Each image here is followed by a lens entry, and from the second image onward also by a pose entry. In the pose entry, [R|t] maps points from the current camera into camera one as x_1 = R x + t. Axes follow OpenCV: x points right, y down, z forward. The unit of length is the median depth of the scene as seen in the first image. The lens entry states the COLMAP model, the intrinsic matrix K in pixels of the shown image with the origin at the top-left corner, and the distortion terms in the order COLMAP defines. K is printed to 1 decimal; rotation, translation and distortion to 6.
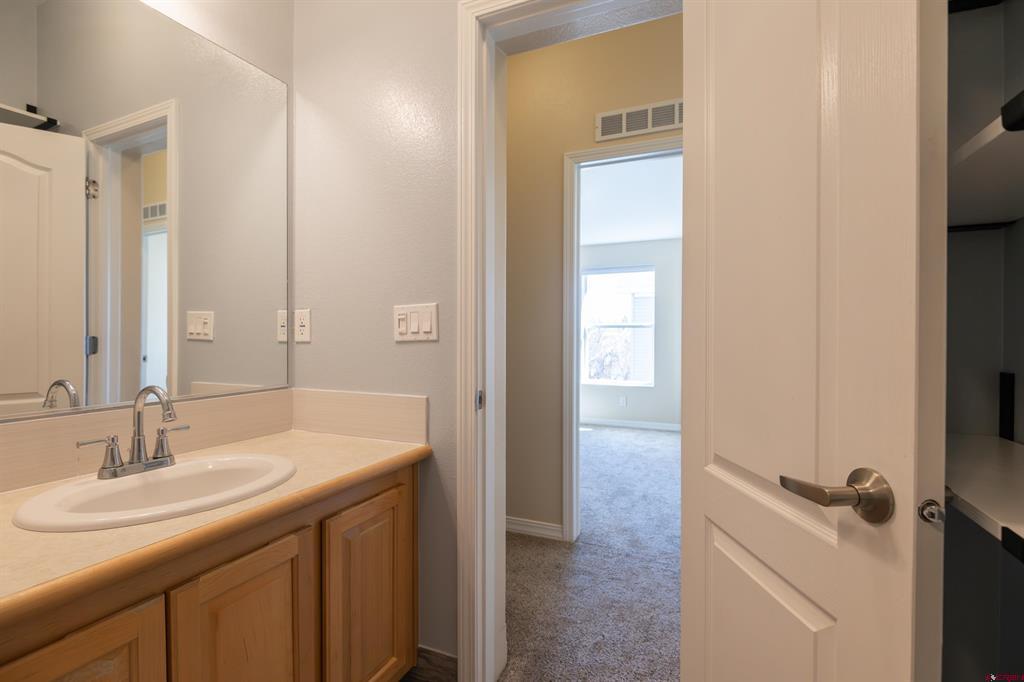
lens RADIAL K [[471.2, 0, 510.7], [0, 471.2, 338.0], [0, 0, 1]] dist [0.002661, -0.004927]
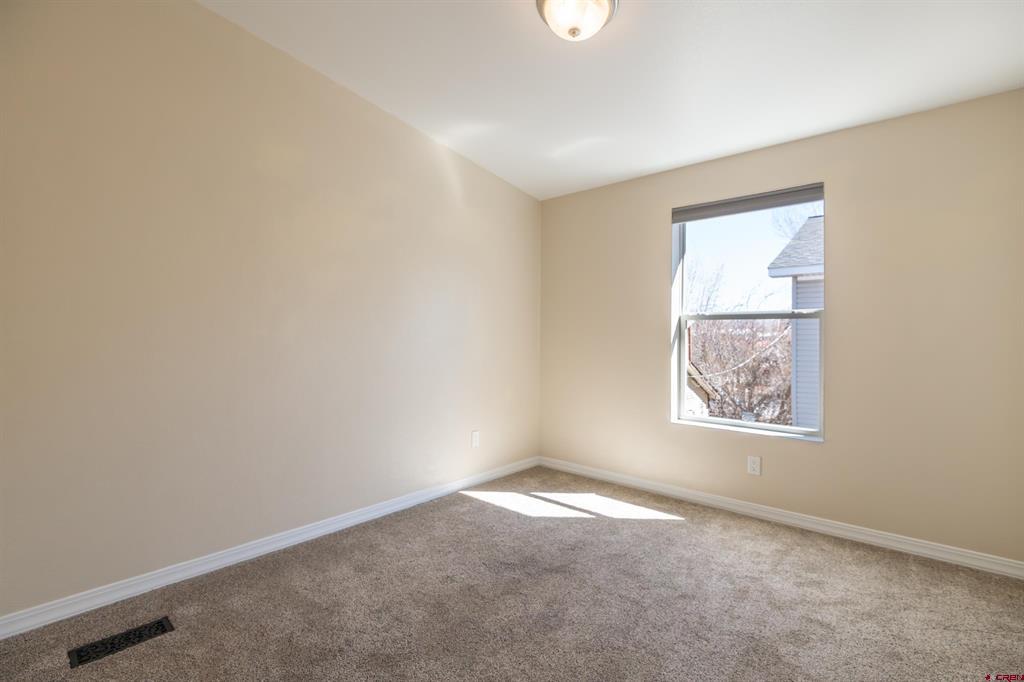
lens RADIAL K [[471.2, 0, 513.9], [0, 471.2, 330.1], [0, 0, 1]] dist [0.002661, -0.004927]
pose [[0.955963, 0.000614, -0.293487, 0.064705], [-0.005427, 0.999864, -0.015584, -0.000050], [0.293438, 0.016490, 0.955836, 0.202522]]
